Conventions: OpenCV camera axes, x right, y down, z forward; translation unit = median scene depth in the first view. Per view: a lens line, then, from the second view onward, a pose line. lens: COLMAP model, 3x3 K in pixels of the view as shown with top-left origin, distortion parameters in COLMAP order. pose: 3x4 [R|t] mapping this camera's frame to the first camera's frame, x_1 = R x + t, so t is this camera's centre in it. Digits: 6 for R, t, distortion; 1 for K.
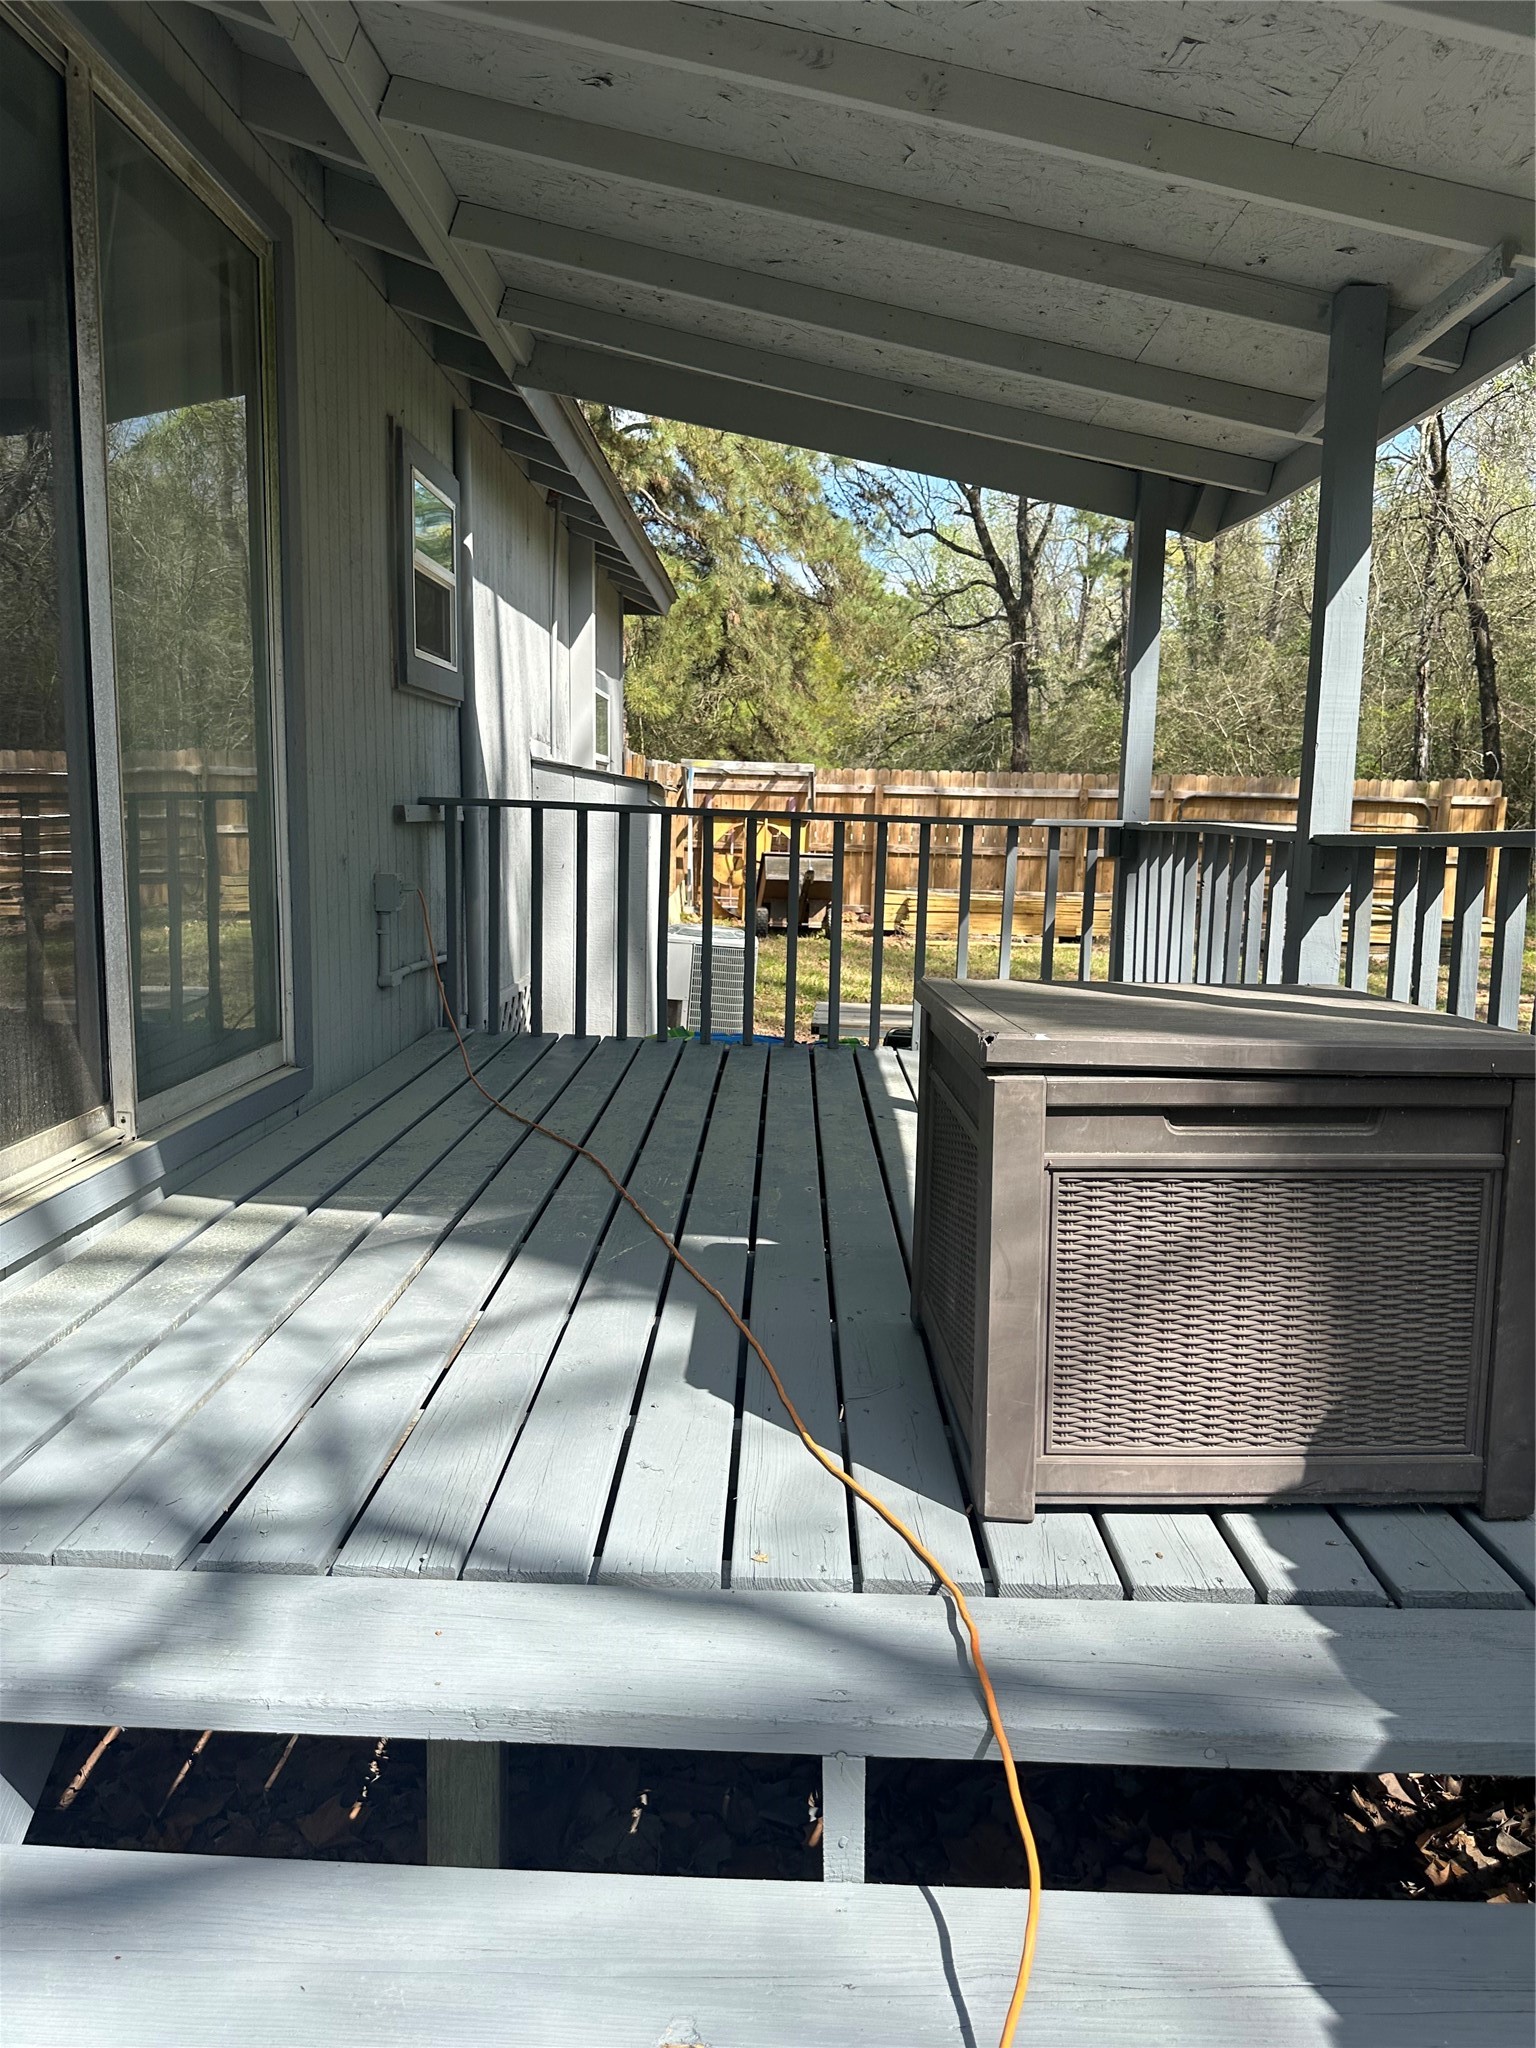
lens RADIAL K [[1446.7, 0, 768.0], [0, 1446.7, 1024.0], [0, 0, 1]] dist [0.171297, -0.336431]
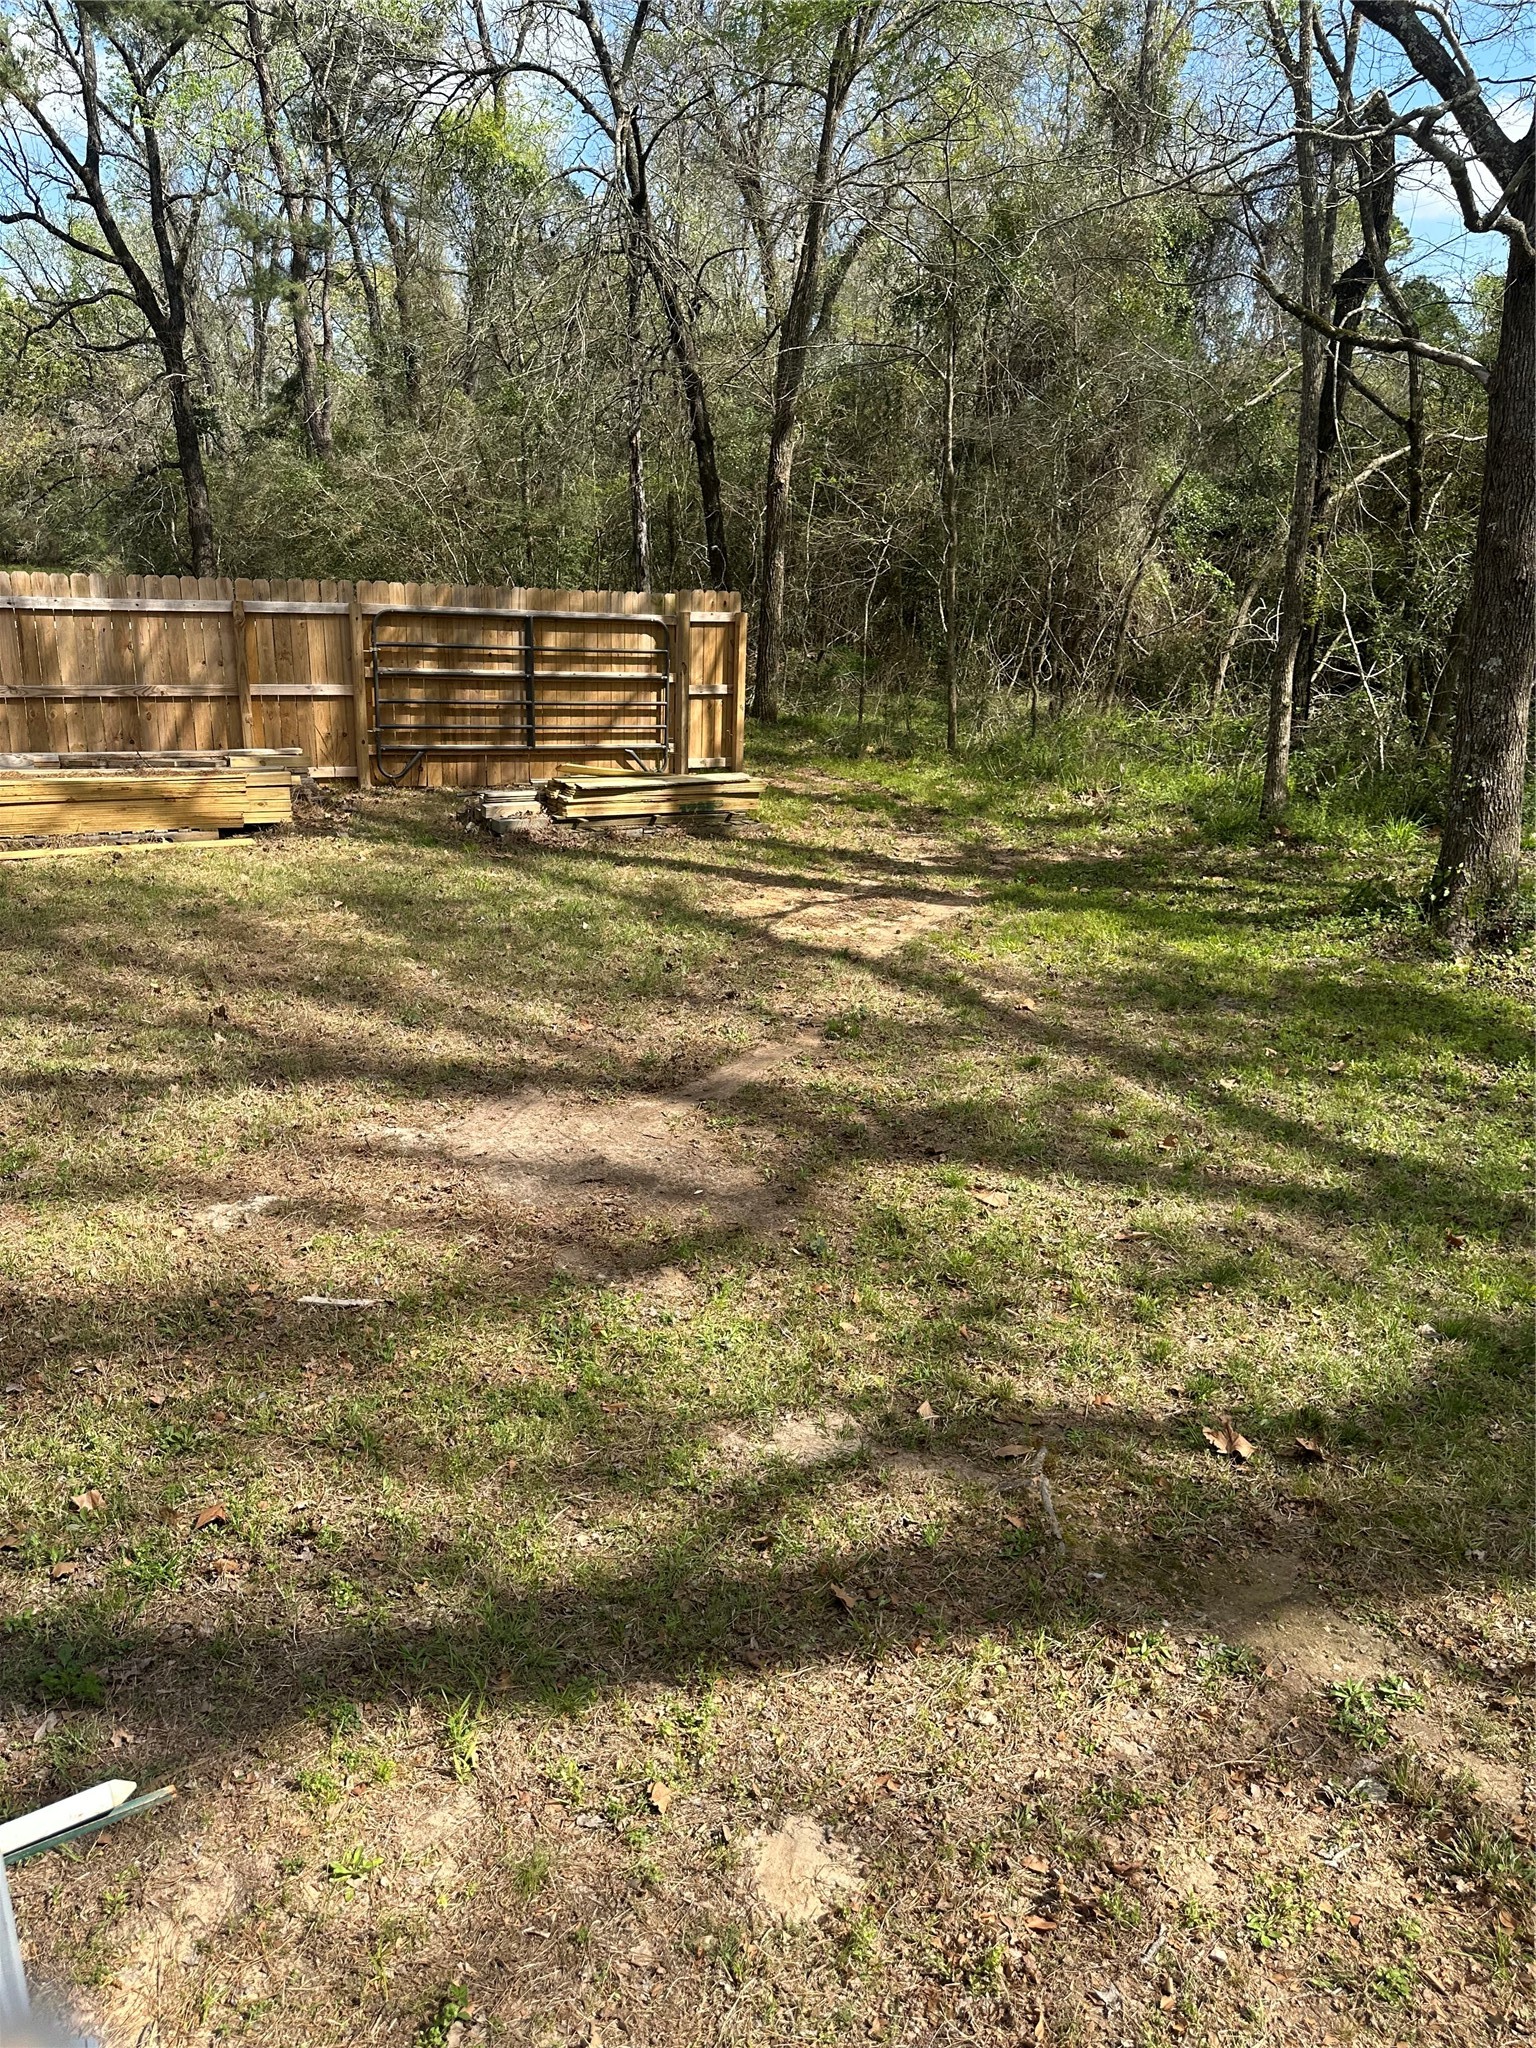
lens RADIAL K [[1419.4, 0, 768.0], [0, 1419.4, 1024.0], [0, 0, 1]] dist [0.005573, -0.009067]
pose [[0.874065, -0.149069, 0.462373, 0.055110], [0.068017, 0.979935, 0.187353, -0.042734], [-0.481024, -0.132309, 0.866666, 0.146320]]
